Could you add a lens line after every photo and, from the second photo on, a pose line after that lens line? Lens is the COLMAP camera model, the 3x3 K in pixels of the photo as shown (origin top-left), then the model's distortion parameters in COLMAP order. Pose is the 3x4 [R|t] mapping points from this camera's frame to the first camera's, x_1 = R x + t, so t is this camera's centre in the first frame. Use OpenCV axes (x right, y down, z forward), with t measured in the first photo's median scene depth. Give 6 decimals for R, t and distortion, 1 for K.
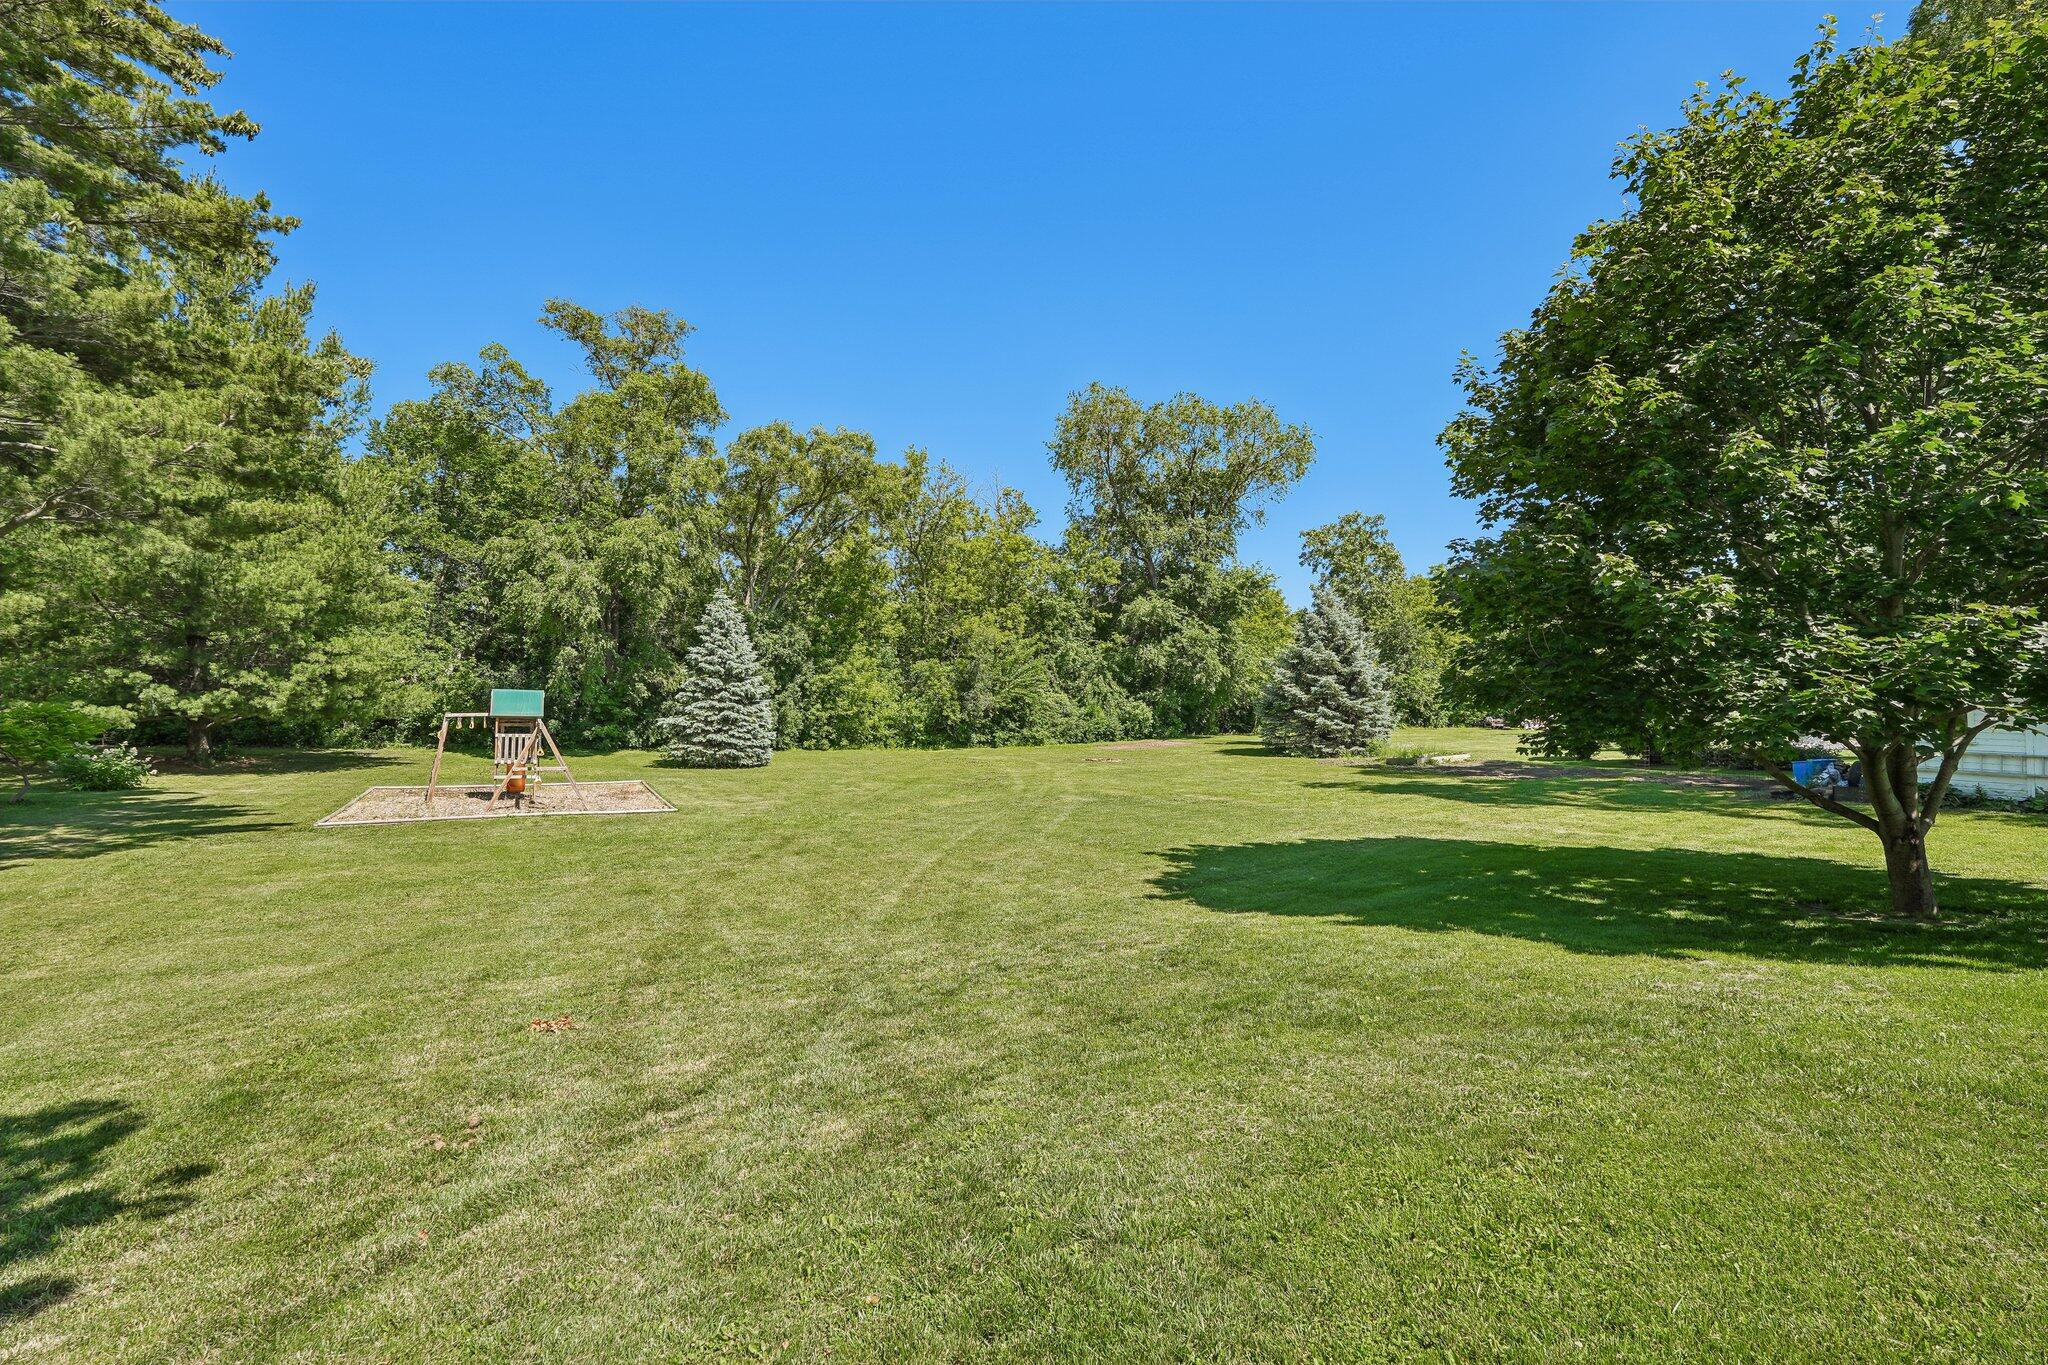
lens RADIAL K [[907.3, 0, 1018.8], [0, 907.3, 685.6], [0, 0, 1]] dist [-0.022852, 0.009875]
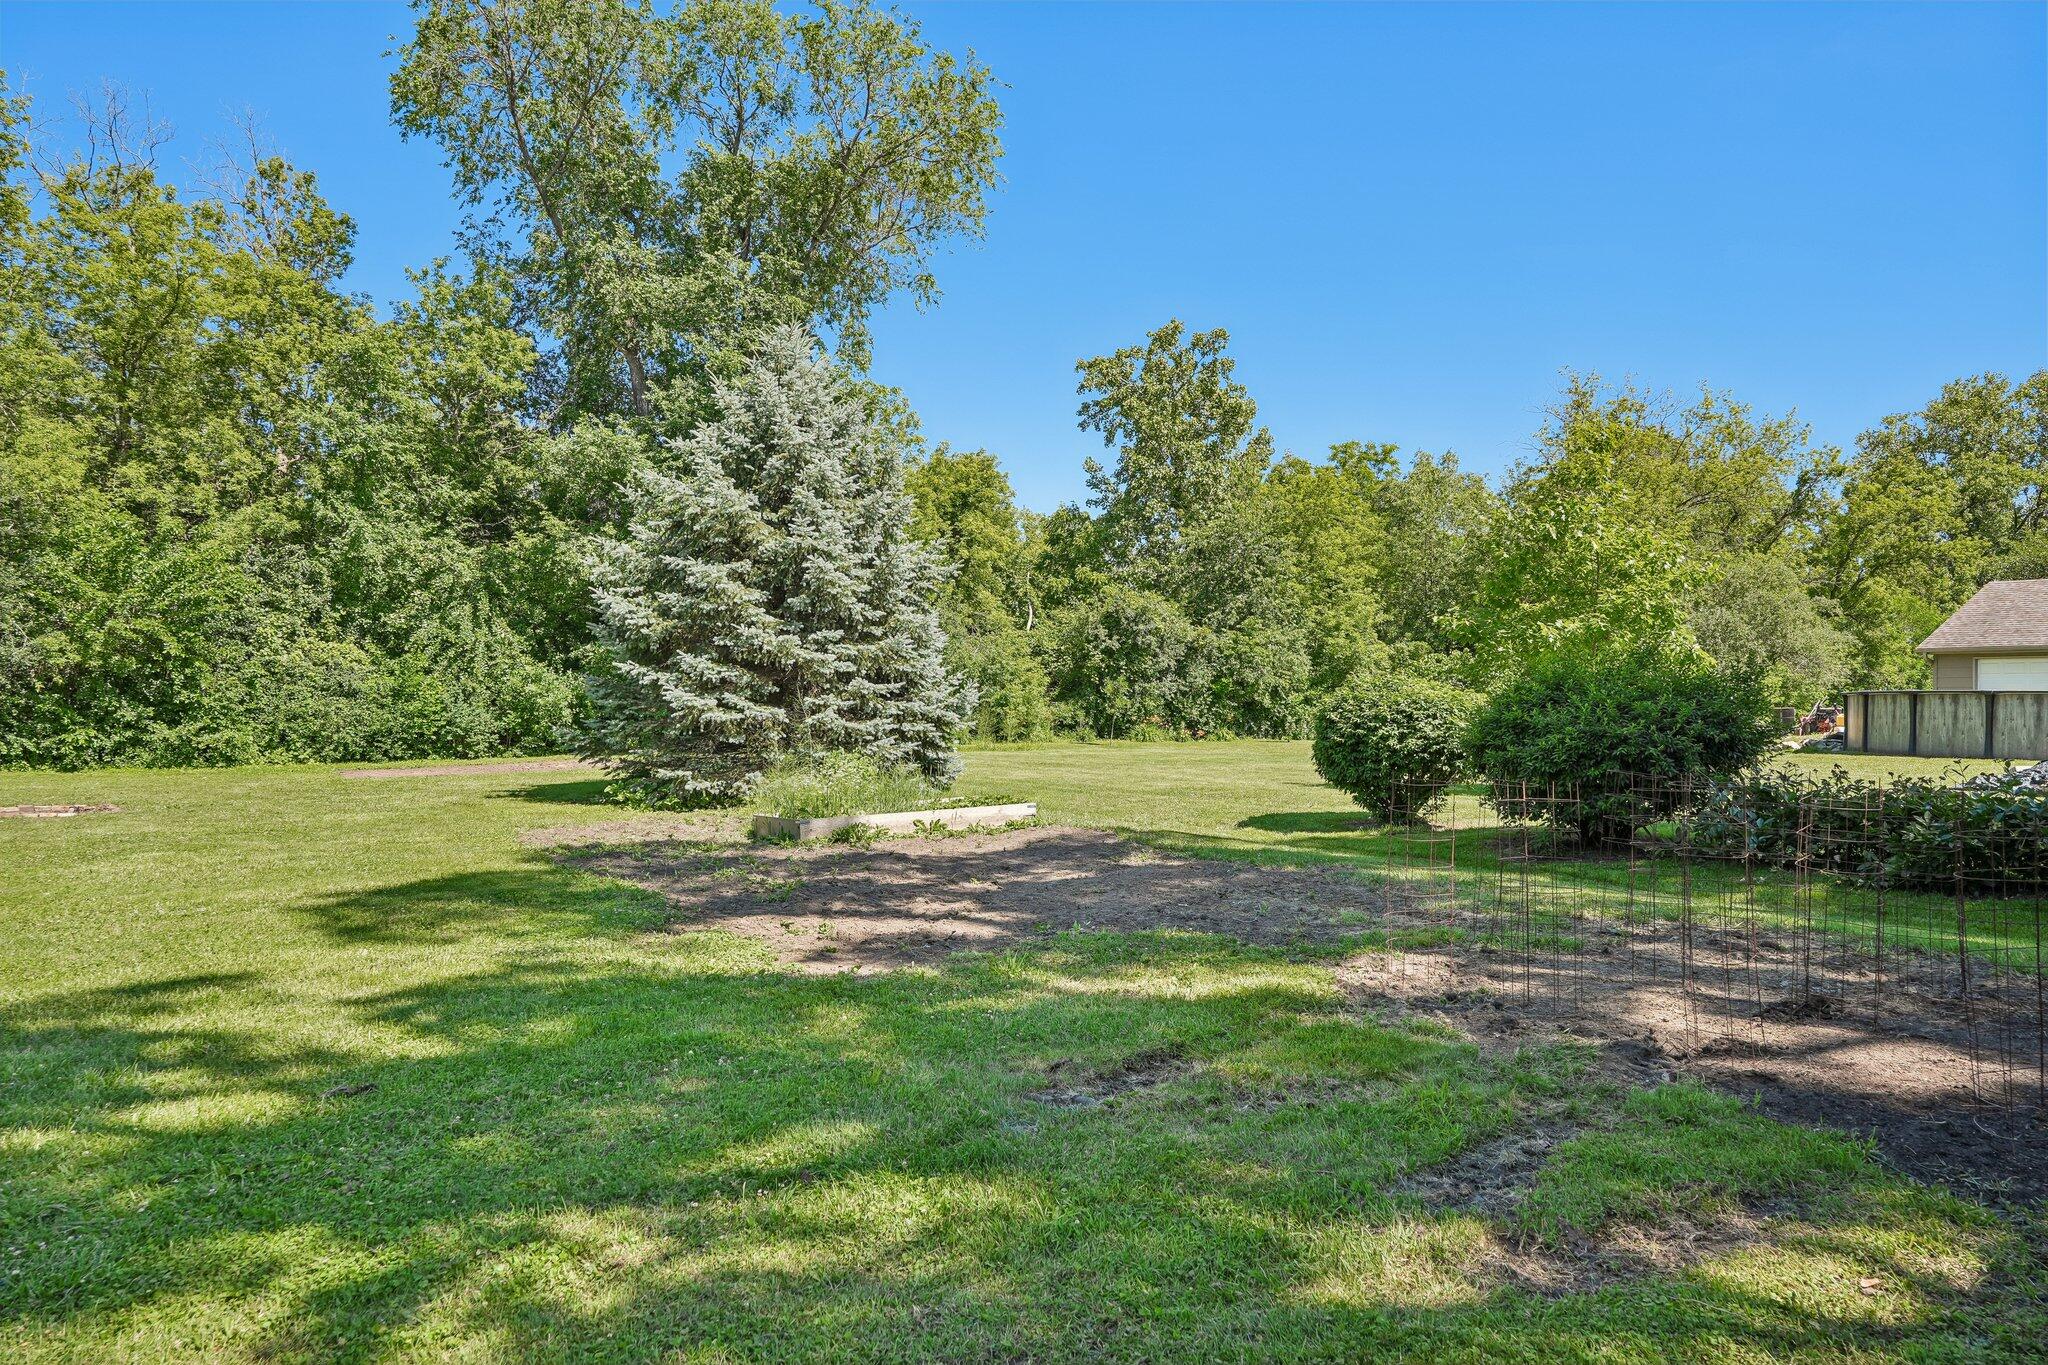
lens RADIAL K [[1309.1, 0, 1022.4], [0, 1309.1, 687.9], [0, 0, 1]] dist [-0.001365, 0.001040]
pose [[0.994068, 0.014146, 0.107833, 0.432135], [-0.014368, 0.999896, 0.001286, 0.035785], [-0.107804, -0.002828, 0.994168, 0.545263]]
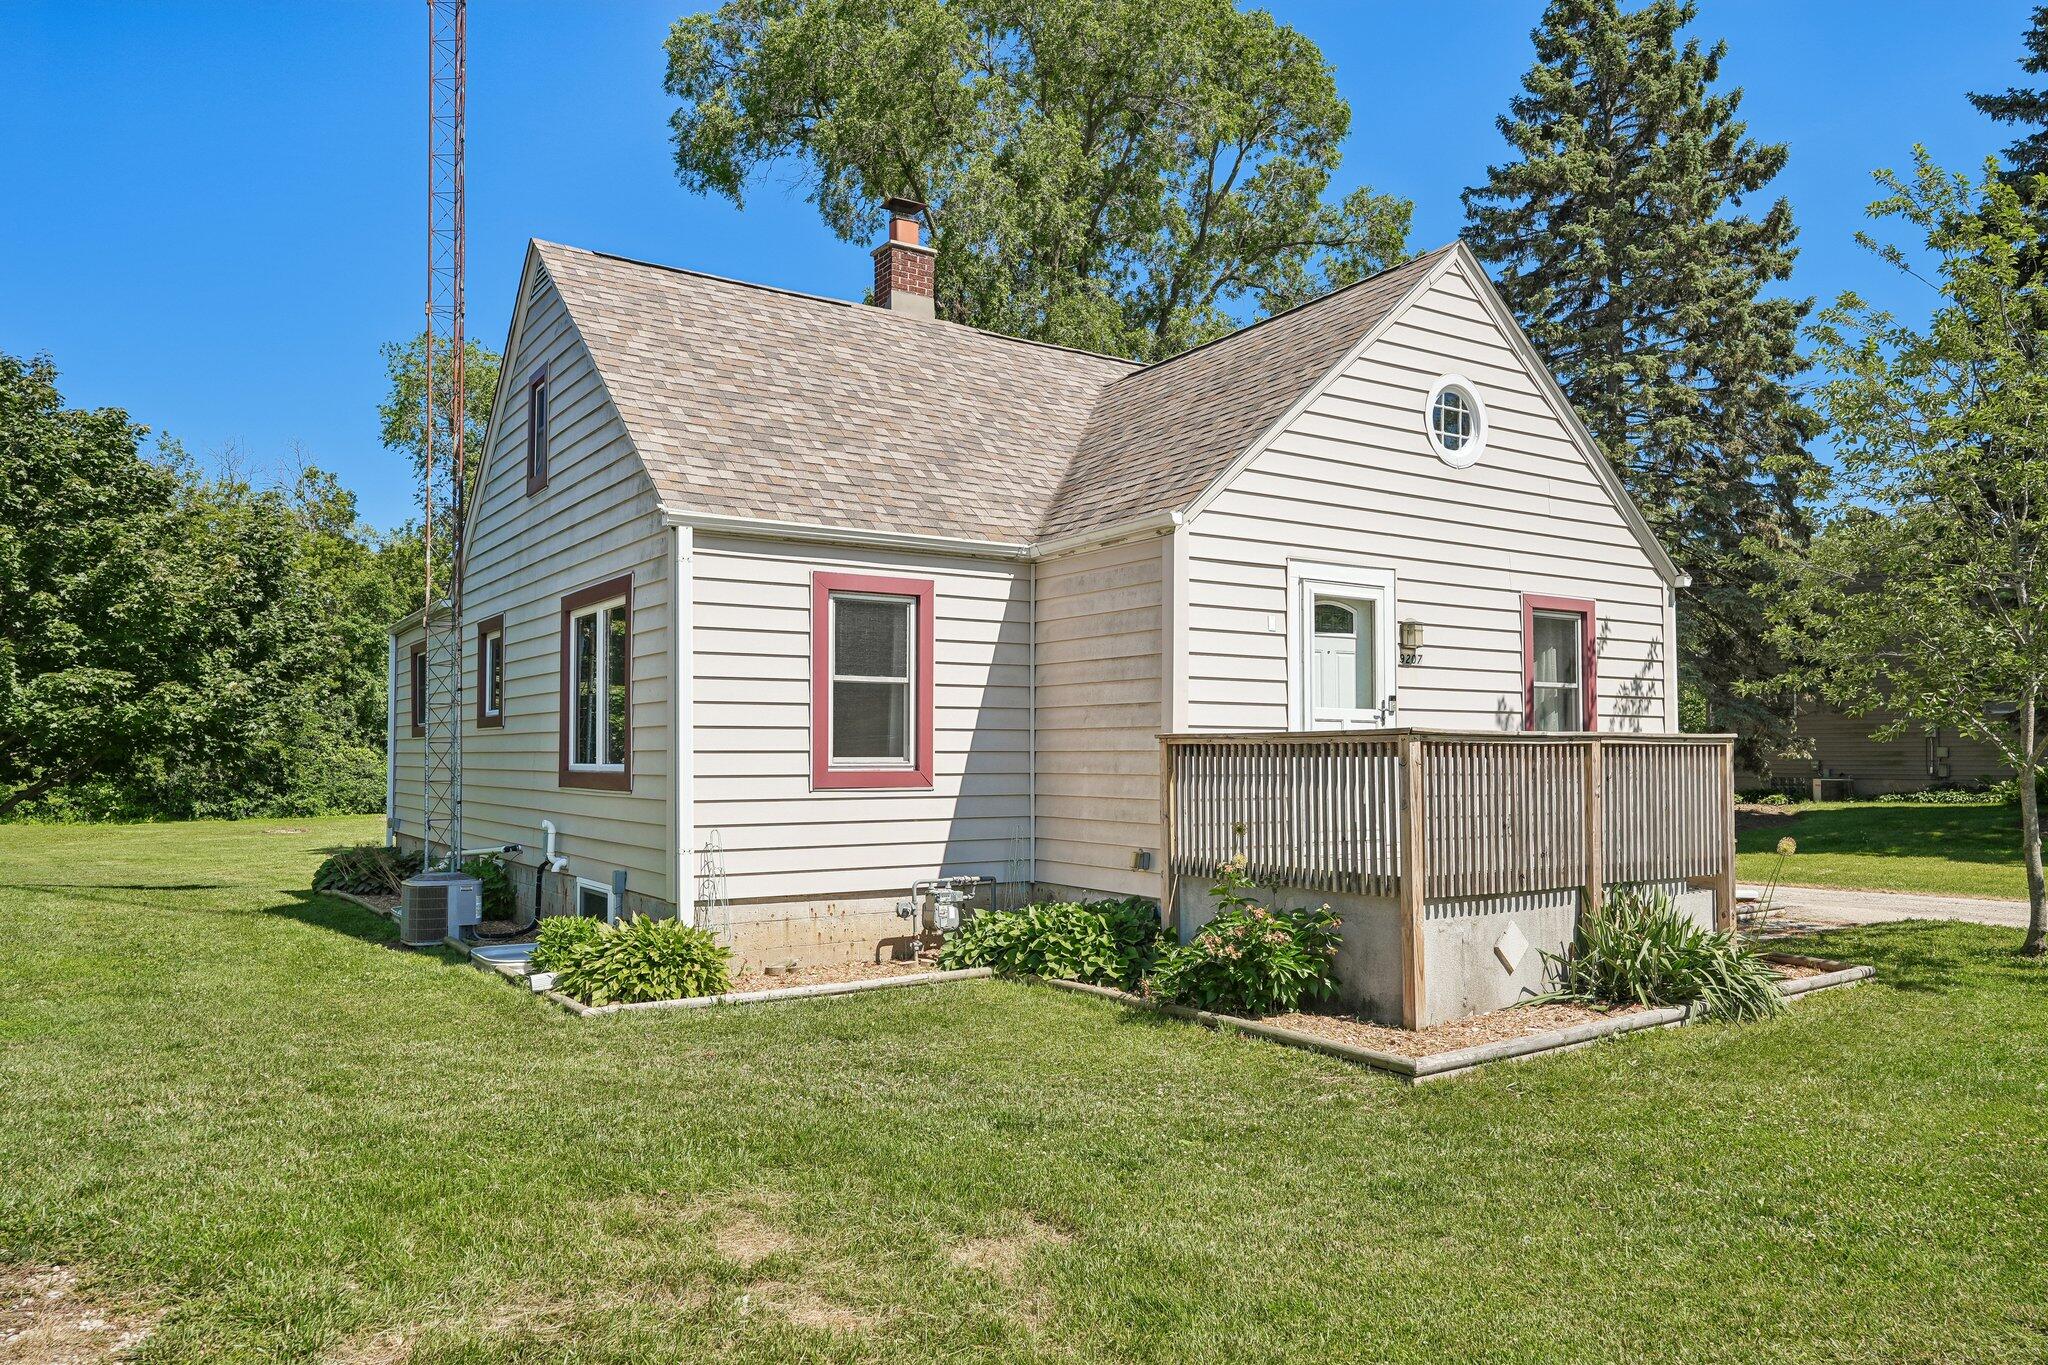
lens RADIAL K [[1397.1, 0, 1019.2], [0, 1397.1, 715.6], [0, 0, 1]] dist [0.000693, 0.002039]
pose [[0.986736, 0.000055, 0.162335, 0.582421], [0.002385, 0.999887, -0.014831, 0.000666], [-0.162317, 0.015021, 0.986624, -0.336941]]
